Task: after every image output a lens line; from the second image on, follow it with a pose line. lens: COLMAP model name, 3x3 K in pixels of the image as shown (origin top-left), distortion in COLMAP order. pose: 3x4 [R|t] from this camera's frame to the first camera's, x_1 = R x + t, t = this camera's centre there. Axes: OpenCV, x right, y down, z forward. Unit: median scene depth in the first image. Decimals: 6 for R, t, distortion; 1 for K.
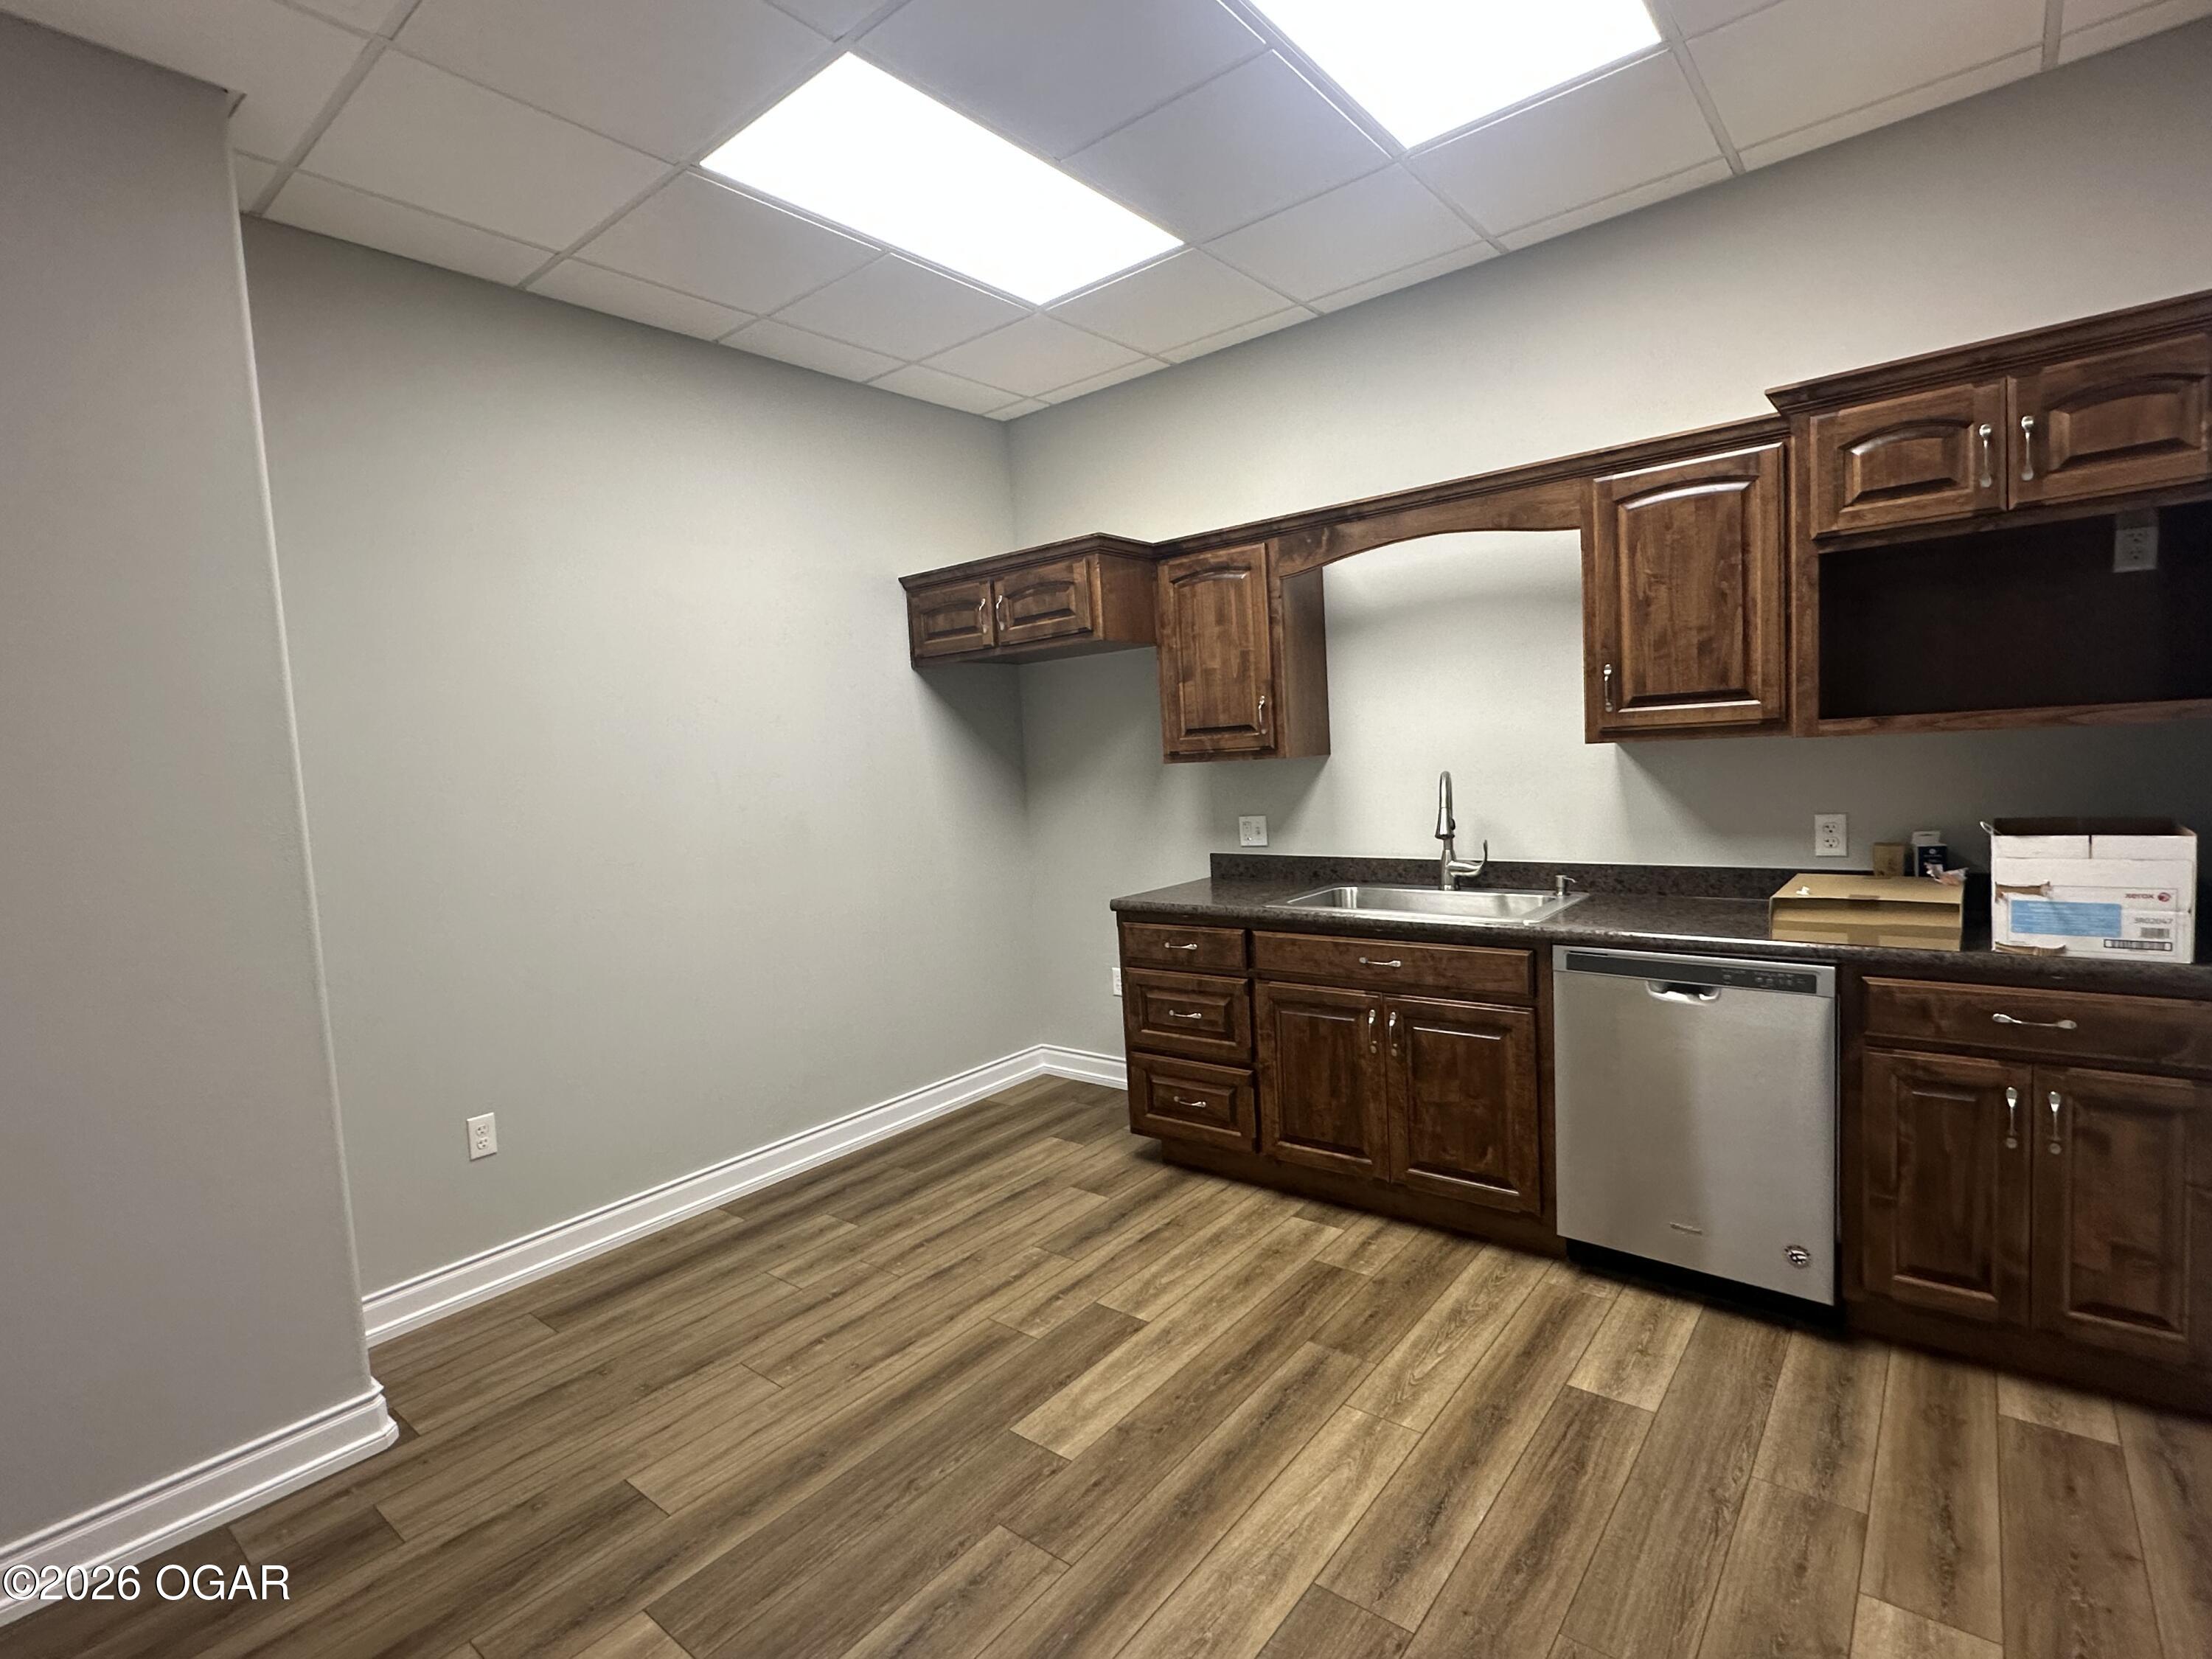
lens RADIAL K [[1074.7, 0, 1110.1], [0, 1074.7, 832.2], [0, 0, 1]] dist [0.001556, 0.001075]
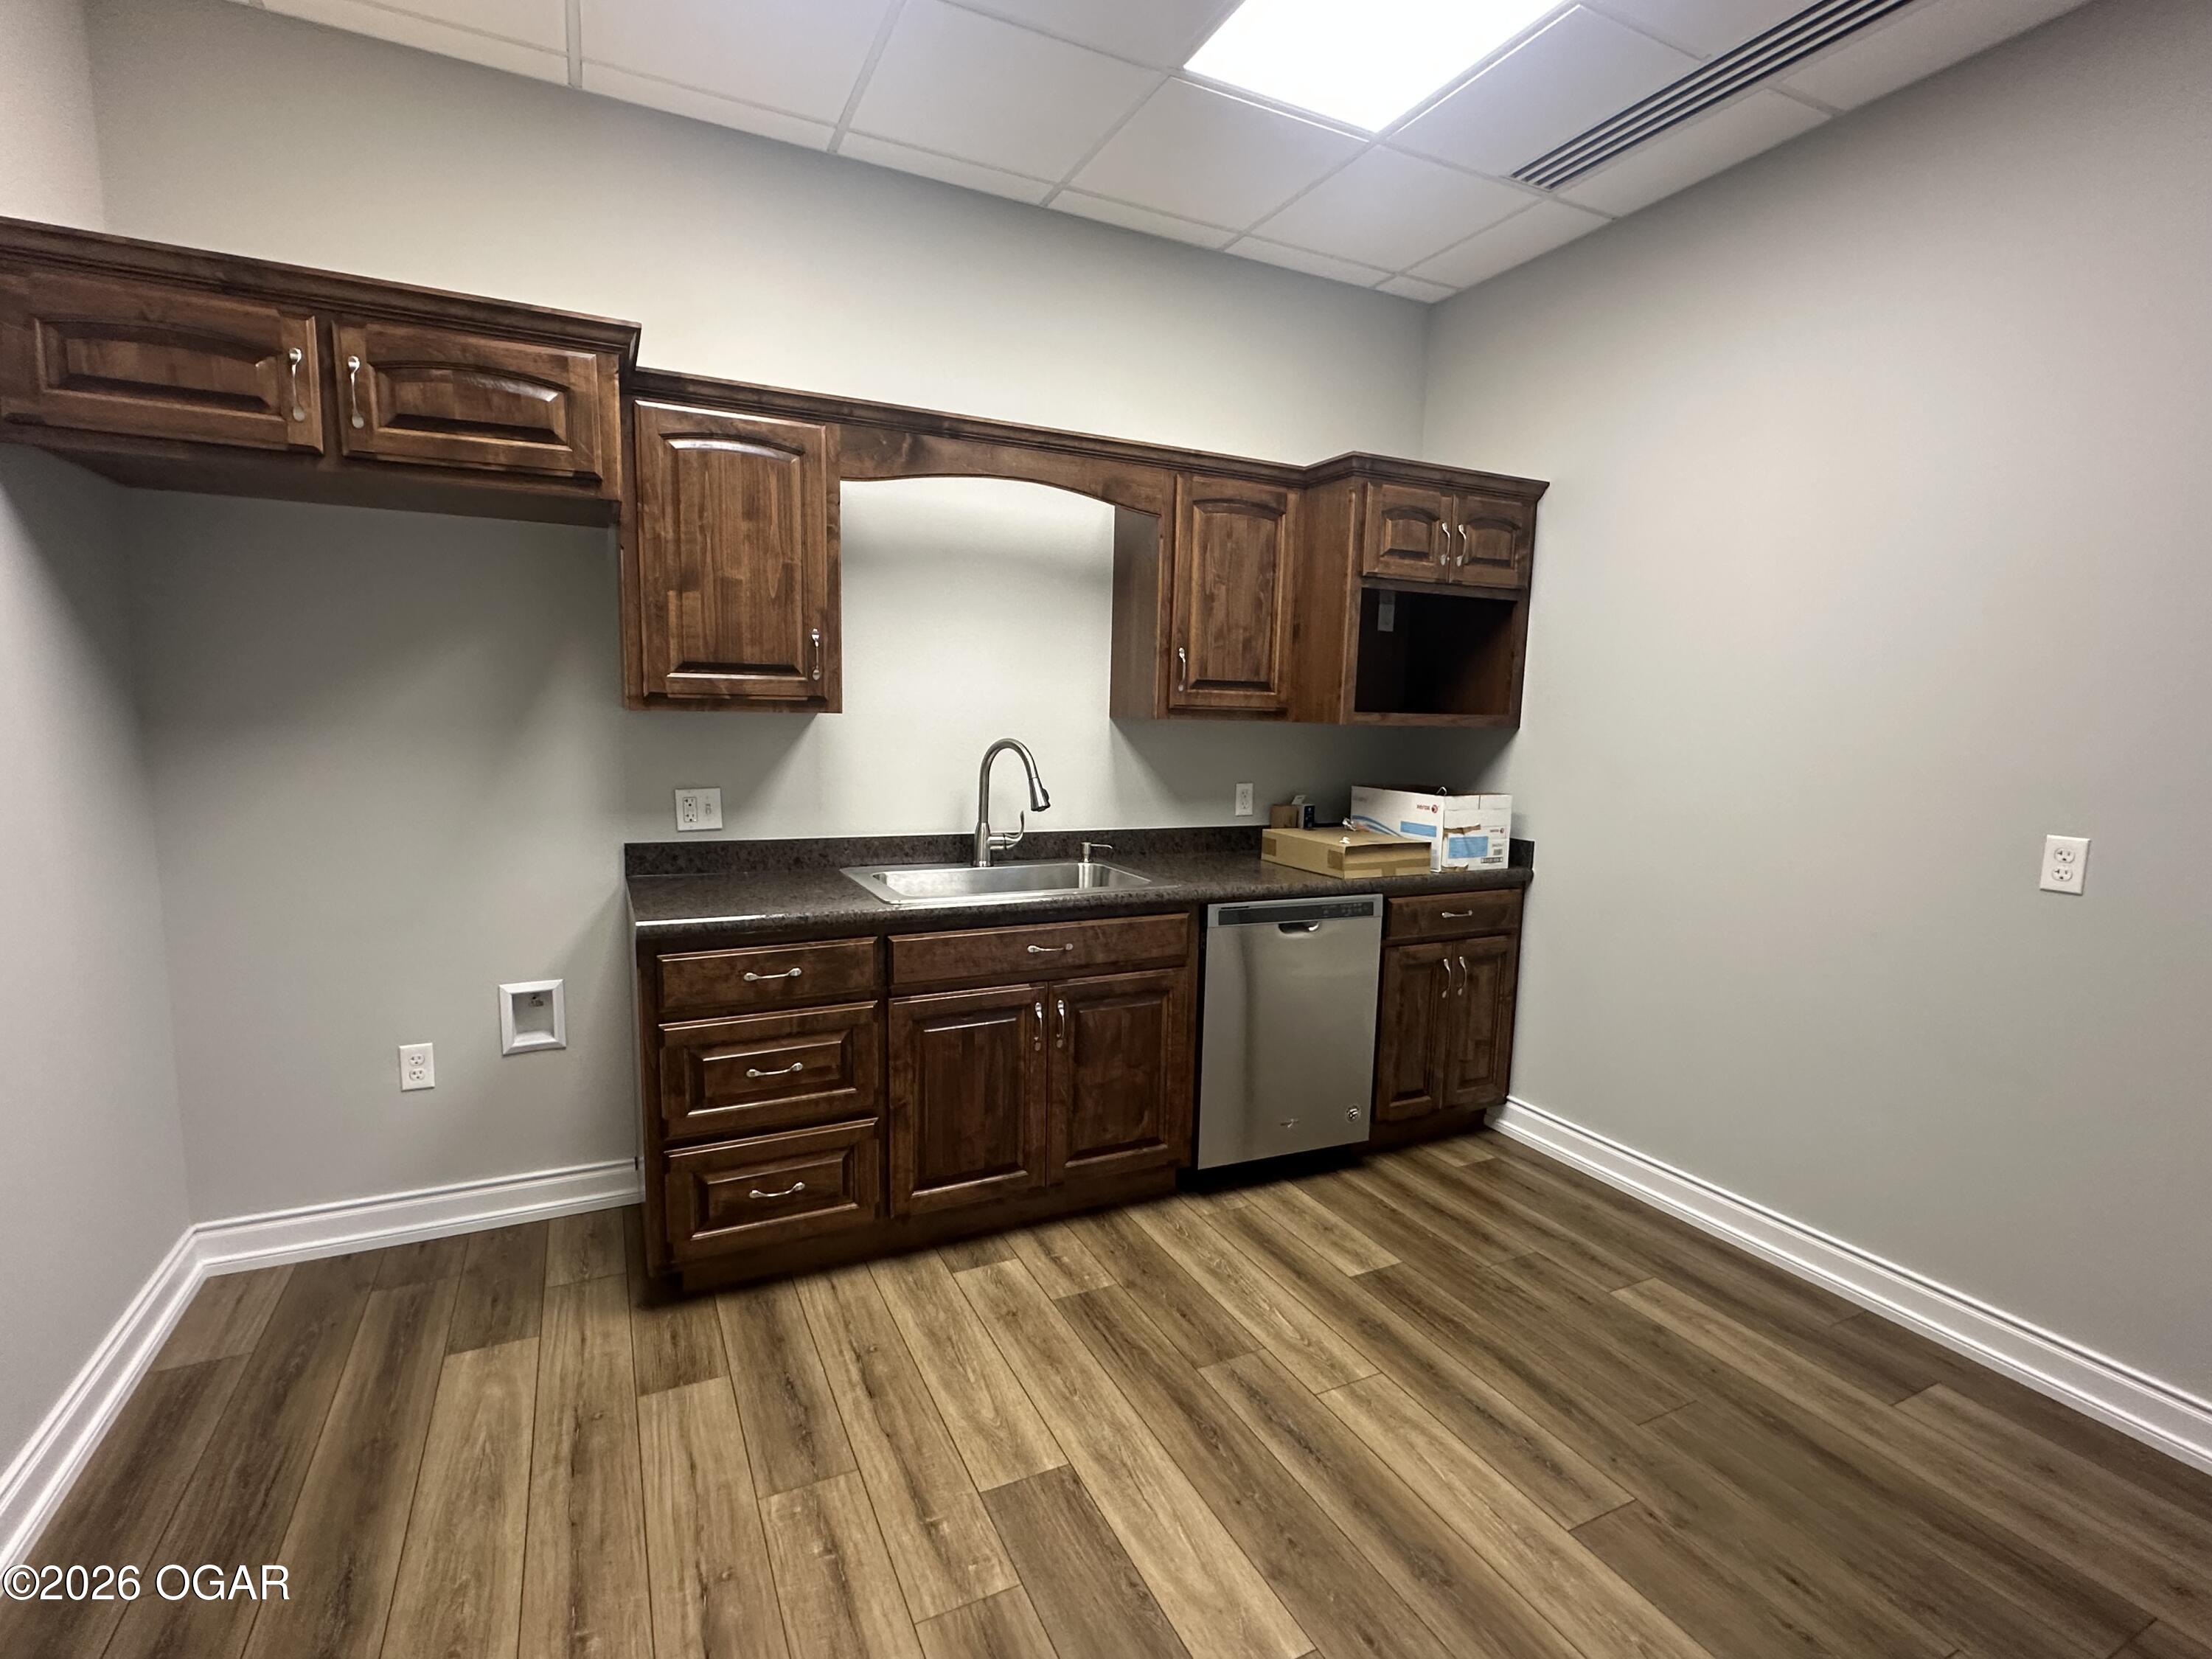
lens RADIAL K [[1042.1, 0, 1107.8], [0, 1042.1, 835.1], [0, 0, 1]] dist [0.001885, -0.000280]
pose [[0.413665, -0.046465, 0.909242, -0.547920], [0.020462, 0.998919, 0.041739, -0.010182], [-0.910199, 0.001339, 0.414169, 0.623519]]
